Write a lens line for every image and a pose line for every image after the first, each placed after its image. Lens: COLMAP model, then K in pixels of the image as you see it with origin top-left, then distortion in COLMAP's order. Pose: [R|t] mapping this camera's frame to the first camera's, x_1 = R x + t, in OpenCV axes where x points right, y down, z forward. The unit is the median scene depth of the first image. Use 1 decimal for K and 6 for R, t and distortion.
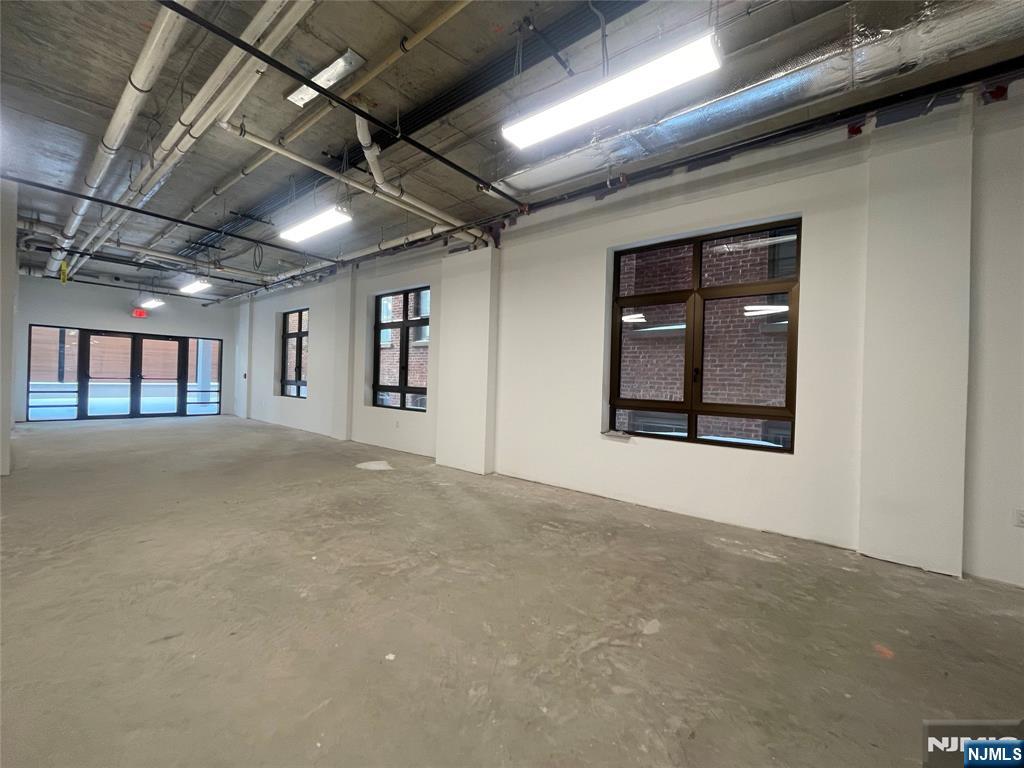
lens RADIAL K [[416.7, 0, 506.1], [0, 416.7, 364.8], [0, 0, 1]] dist [-0.000818, 0.000540]
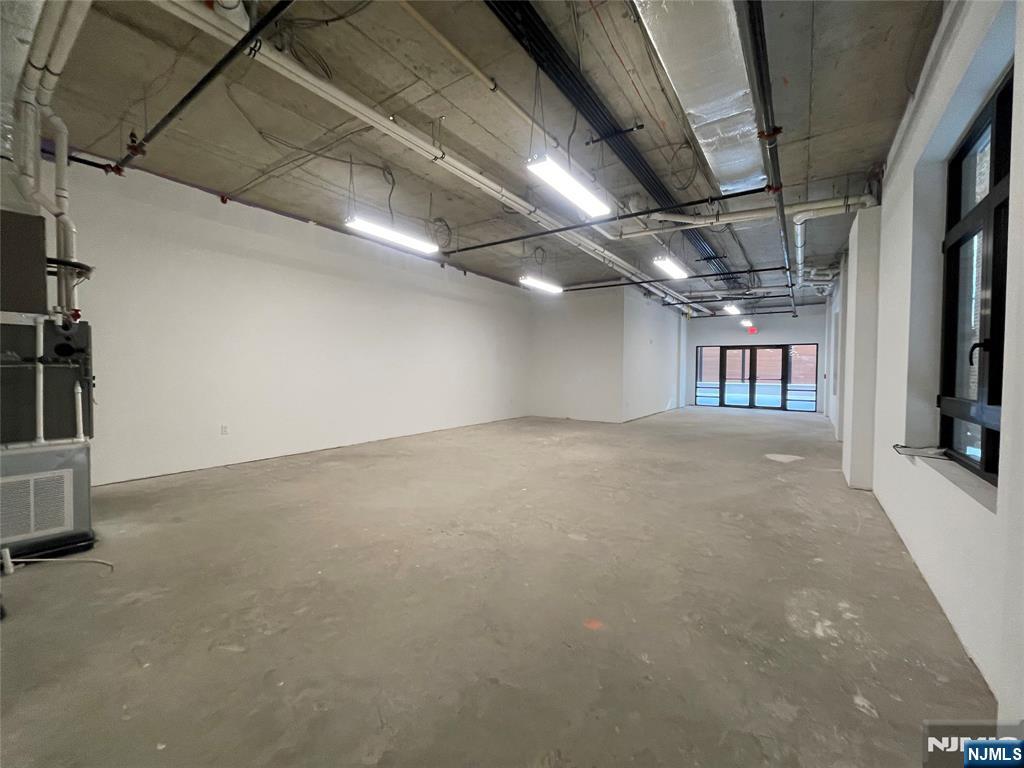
lens RADIAL K [[413.2, 0, 516.6], [0, 413.2, 378.9], [0, 0, 1]] dist [-0.004729, 0.000004]
pose [[0.071155, -0.007987, -0.997433, 1.227630], [0.027157, 0.999613, -0.006067, 0.061272], [0.997095, -0.026656, 0.071345, 0.493477]]
